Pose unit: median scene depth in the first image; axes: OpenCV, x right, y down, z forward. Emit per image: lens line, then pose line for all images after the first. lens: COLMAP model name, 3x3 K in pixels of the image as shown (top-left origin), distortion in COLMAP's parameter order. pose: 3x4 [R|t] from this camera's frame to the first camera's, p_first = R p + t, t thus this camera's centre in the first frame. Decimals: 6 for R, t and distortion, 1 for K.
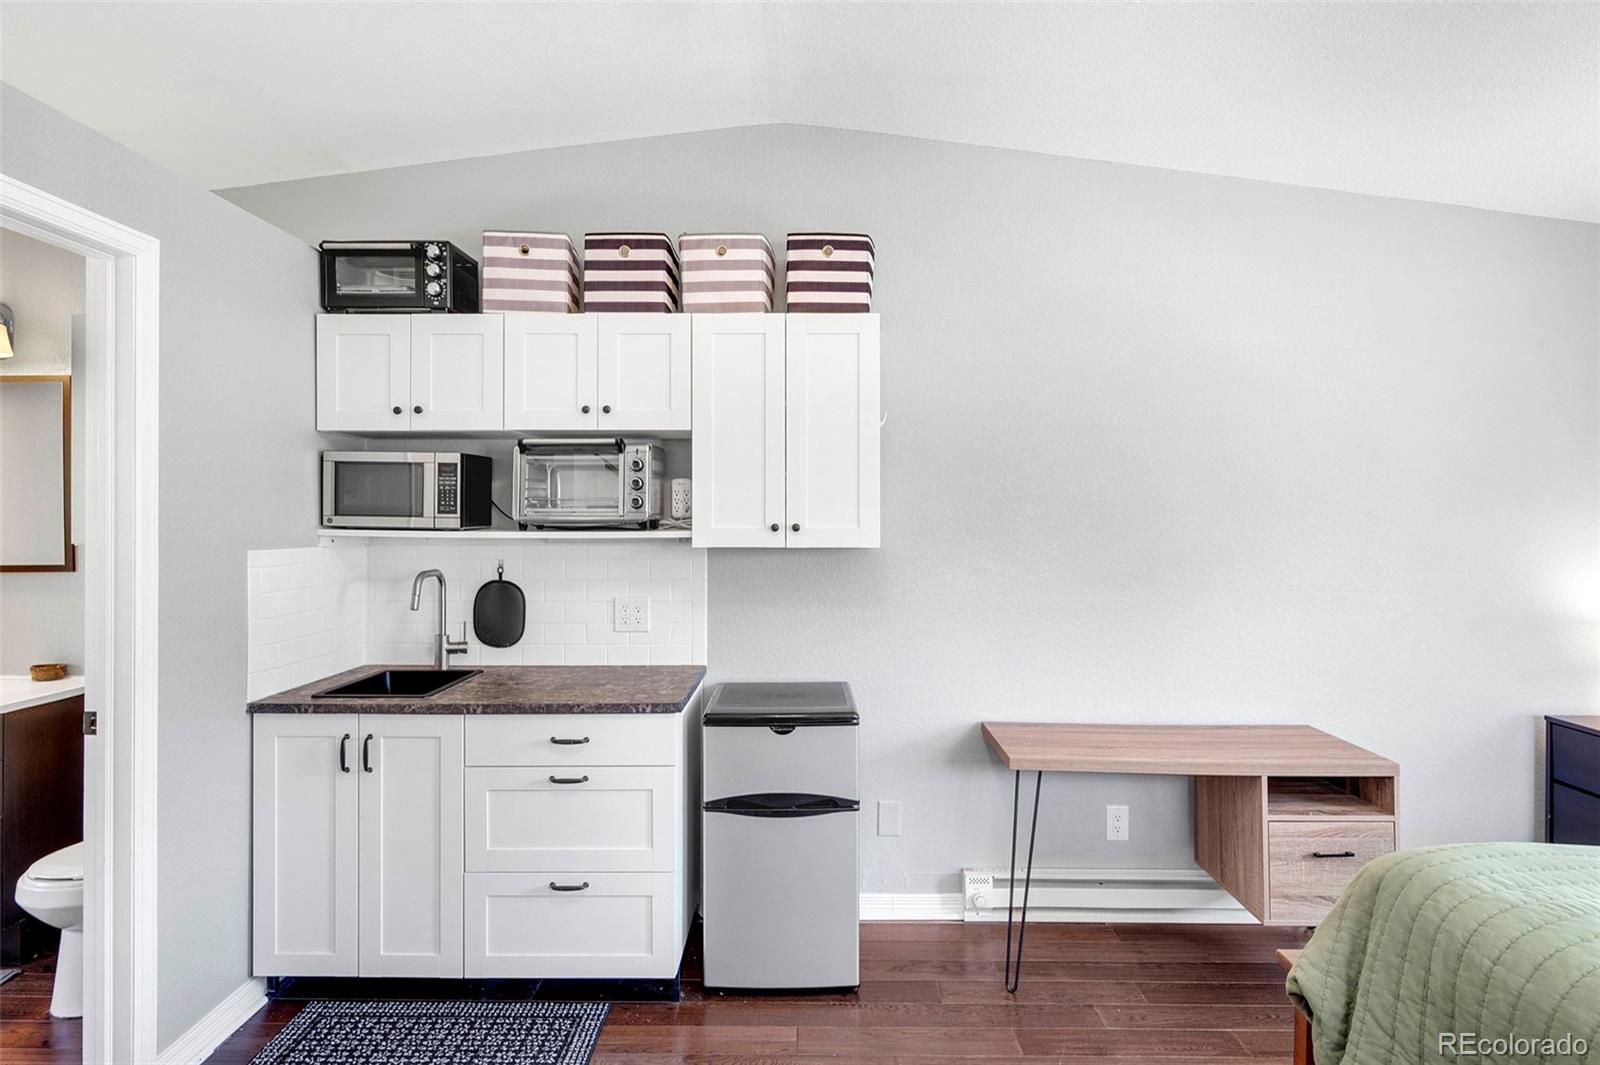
lens RADIAL K [[759.9, 0, 800.0], [0, 759.9, 545.5], [0, 0, 1]] dist [-0.004742, 0.001673]
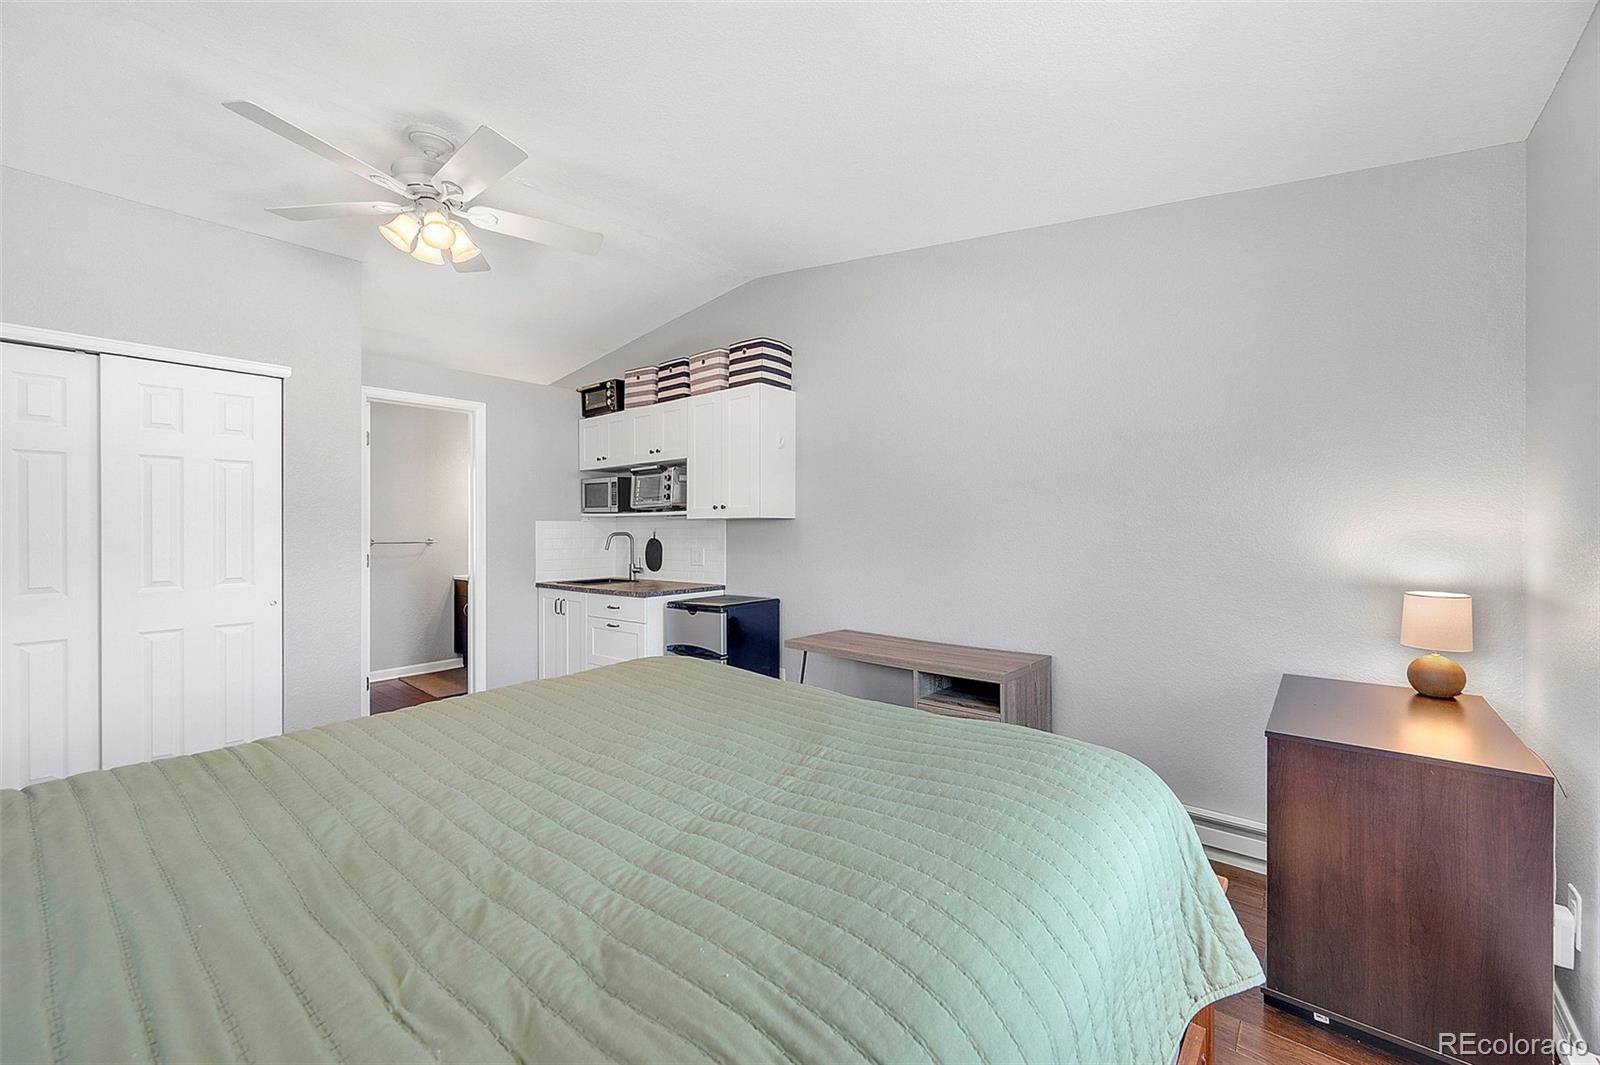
lens RADIAL K [[647.0, 0, 805.5], [0, 647.0, 524.7], [0, 0, 1]] dist [0.002848, 0.000182]
pose [[0.774650, -0.009495, -0.632318, 1.112708], [0.002931, 0.999930, -0.011424, 0.036078], [0.632383, 0.006996, 0.774624, -0.079755]]
